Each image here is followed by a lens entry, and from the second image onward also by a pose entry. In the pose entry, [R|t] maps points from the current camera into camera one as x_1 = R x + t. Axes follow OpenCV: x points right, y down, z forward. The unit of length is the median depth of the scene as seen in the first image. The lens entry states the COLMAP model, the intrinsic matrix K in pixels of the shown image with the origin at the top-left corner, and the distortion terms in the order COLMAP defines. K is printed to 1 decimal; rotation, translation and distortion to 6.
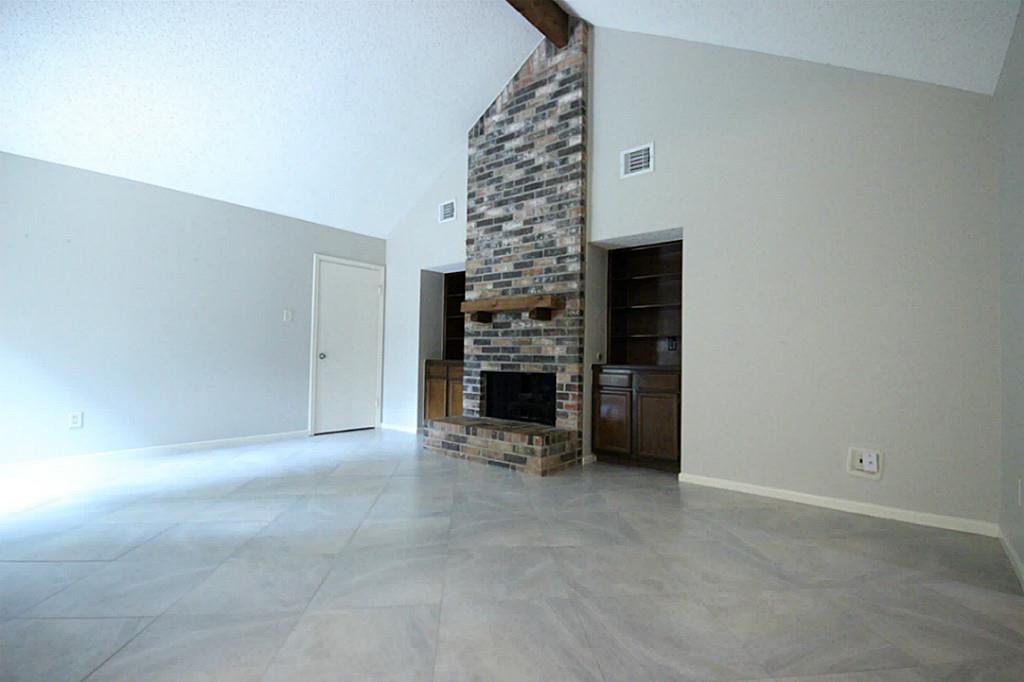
lens RADIAL K [[468.6, 0, 536.1], [0, 468.6, 340.1], [0, 0, 1]] dist [-0.002843, 0.002226]
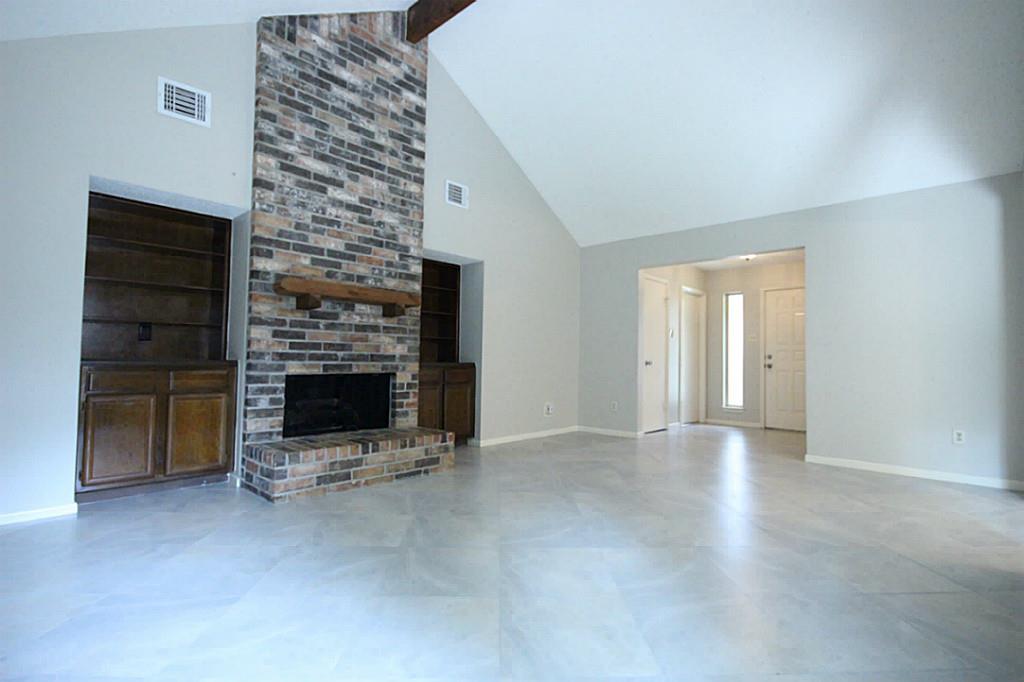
lens RADIAL K [[468.6, 0, 510.5], [0, 468.6, 341.1], [0, 0, 1]] dist [-0.002843, 0.002226]
pose [[0.104009, 0.020809, 0.994359, -0.861756], [-0.054686, 0.998388, -0.015173, 0.006686], [-0.993072, -0.052800, 0.104979, 0.635179]]
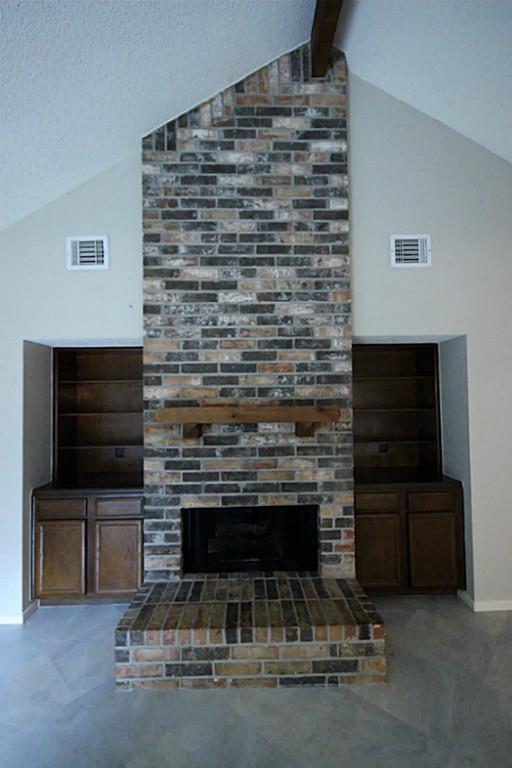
lens RADIAL K [[351.4, 0, 260.8], [0, 351.4, 388.9], [0, 0, 1]] dist [-0.002843, 0.002226]
pose [[0.776793, -0.007915, 0.629707, -0.369379], [0.002067, 0.999948, 0.010019, -0.117392], [-0.629753, -0.006481, 0.776768, 0.591478]]
